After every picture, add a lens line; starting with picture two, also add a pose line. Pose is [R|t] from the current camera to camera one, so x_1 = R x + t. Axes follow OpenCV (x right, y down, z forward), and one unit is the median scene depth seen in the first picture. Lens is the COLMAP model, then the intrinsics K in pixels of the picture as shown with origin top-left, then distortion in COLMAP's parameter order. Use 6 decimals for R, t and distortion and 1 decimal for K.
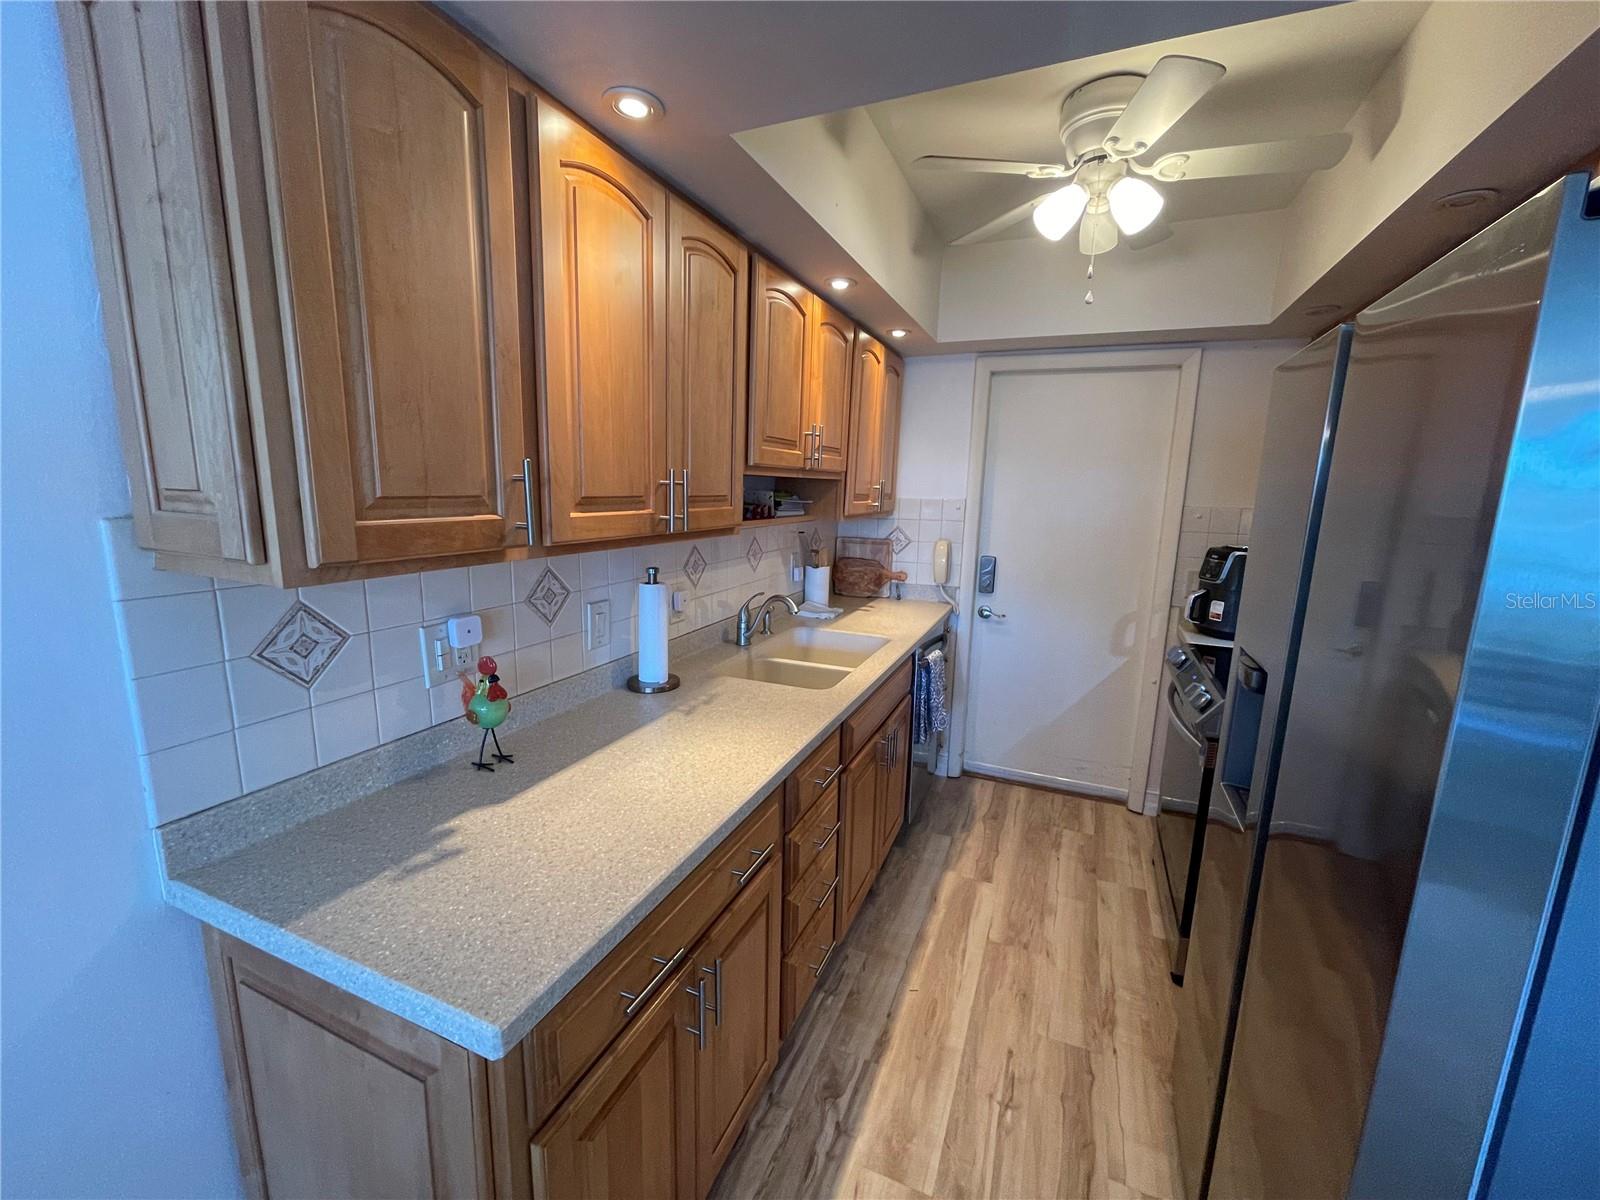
lens RADIAL K [[644.7, 0, 800.0], [0, 644.7, 600.0], [0, 0, 1]] dist [0.008111, -0.000558]
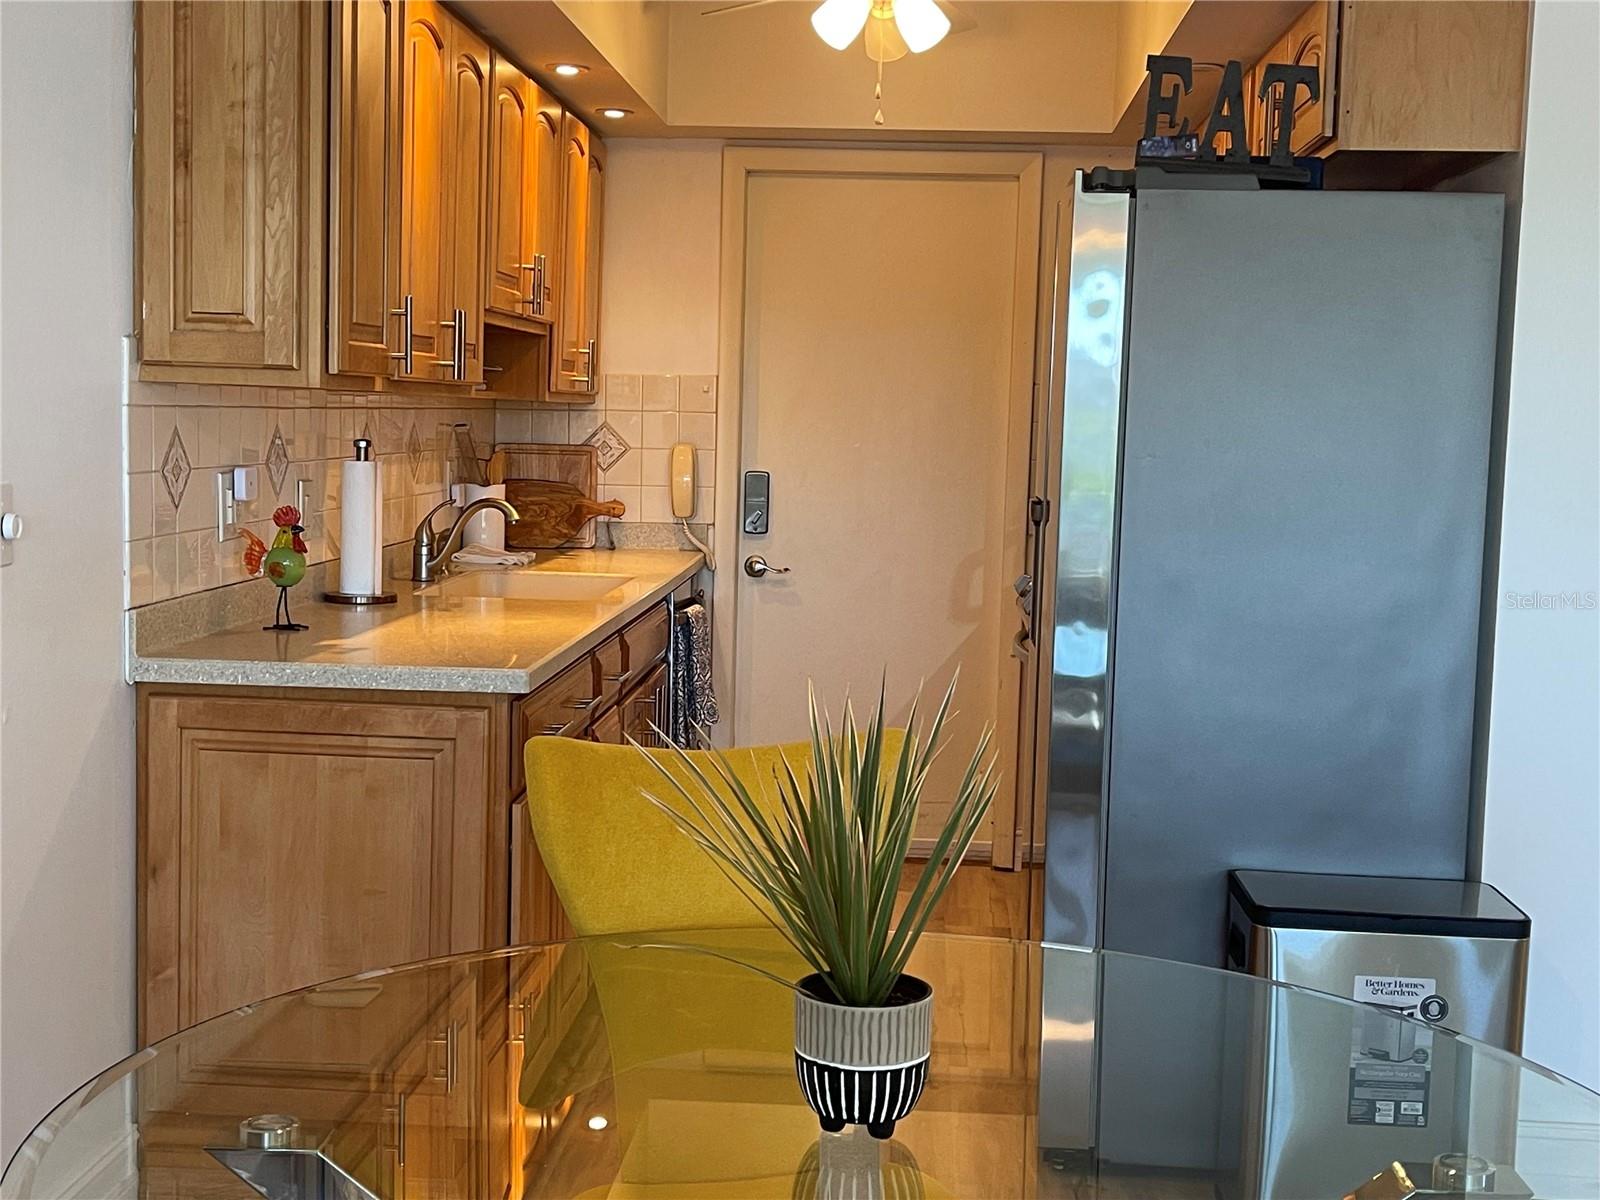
lens RADIAL K [[2189.5, 0, 800.0], [0, 2189.5, 600.0], [0, 0, 1]] dist [0.150953, -0.027429]
pose [[0.940944, -0.025227, 0.337621, -0.406427], [0.054300, 0.995556, -0.076945, 0.236672], [-0.334179, 0.090734, 0.938132, -1.026768]]
